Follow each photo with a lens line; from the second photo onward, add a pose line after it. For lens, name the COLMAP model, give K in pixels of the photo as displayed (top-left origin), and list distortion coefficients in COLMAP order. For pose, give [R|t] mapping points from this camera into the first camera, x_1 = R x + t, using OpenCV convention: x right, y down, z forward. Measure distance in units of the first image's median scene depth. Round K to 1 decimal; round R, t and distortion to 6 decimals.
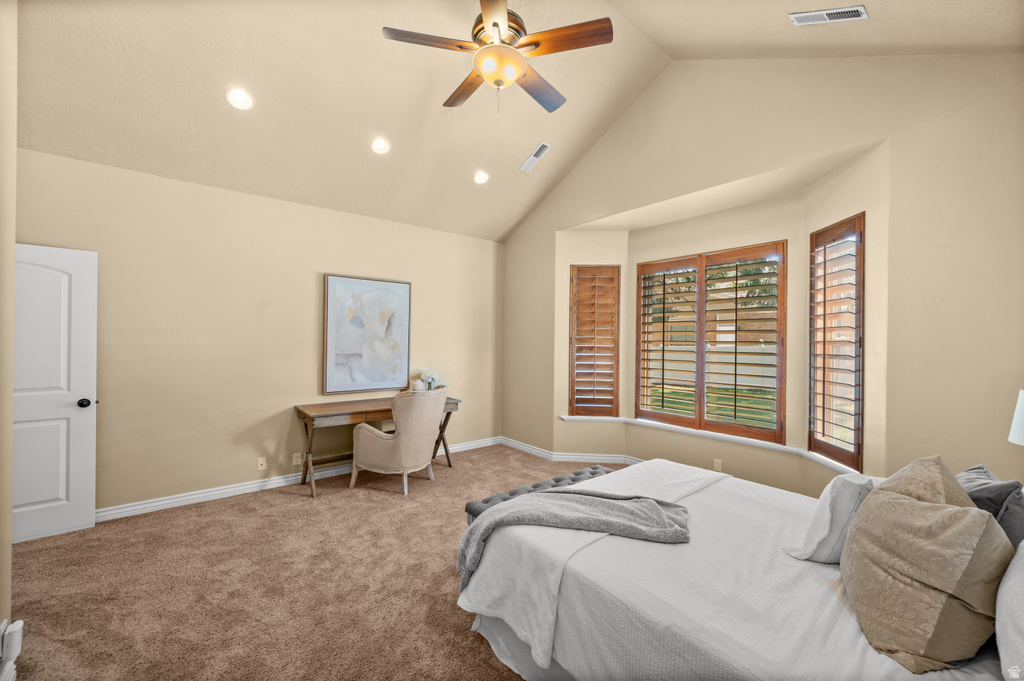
lens RADIAL K [[407.4, 0, 512.0], [0, 407.4, 340.5], [0, 0, 1]] dist [0.016886, -0.000261]
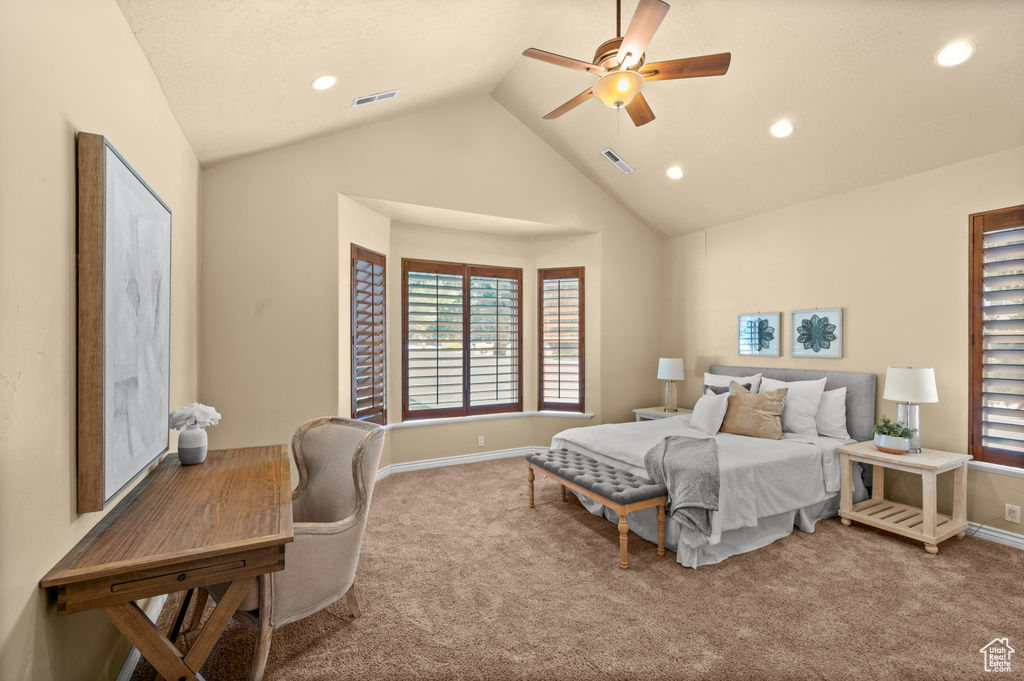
lens RADIAL K [[446.9, 0, 512.0], [0, 446.9, 340.5], [0, 0, 1]] dist [0.000856, 0.000139]
pose [[0.211121, -0.011015, 0.977398, -0.818377], [-0.002257, 0.999928, 0.011756, -0.011443], [-0.977457, -0.004688, 0.211081, 0.667917]]
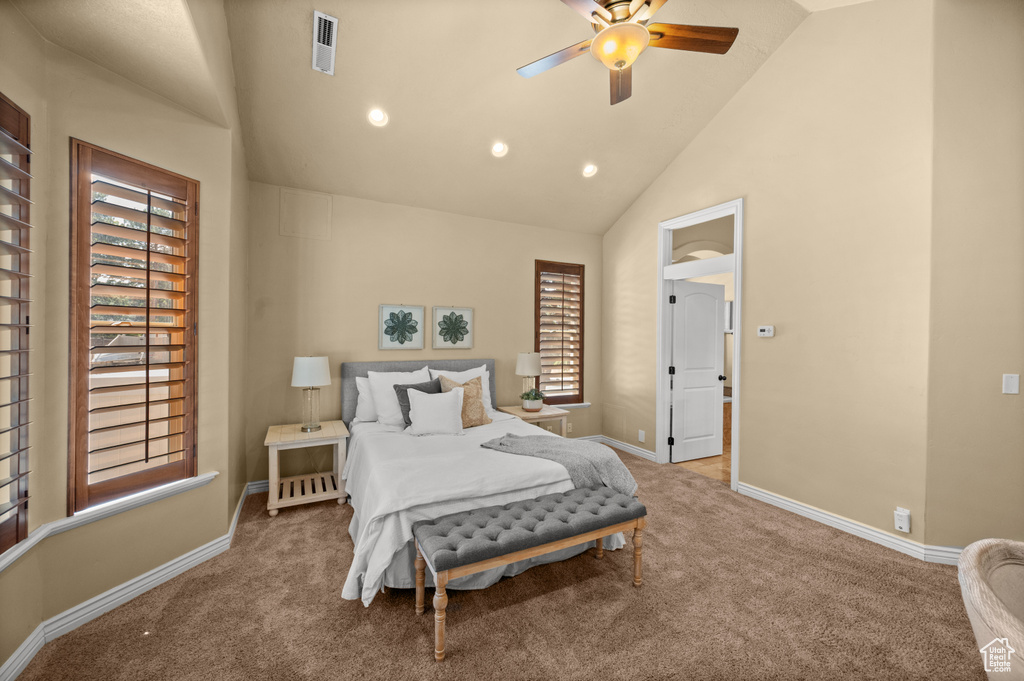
lens RADIAL K [[407.4, 0, 512.0], [0, 407.4, 340.5], [0, 0, 1]] dist [0.016886, -0.000261]
pose [[-0.977995, -0.025906, 0.207011, 0.006201], [-0.024575, 0.999657, 0.009000, 0.003958], [-0.207174, 0.003715, -0.978297, 1.279278]]
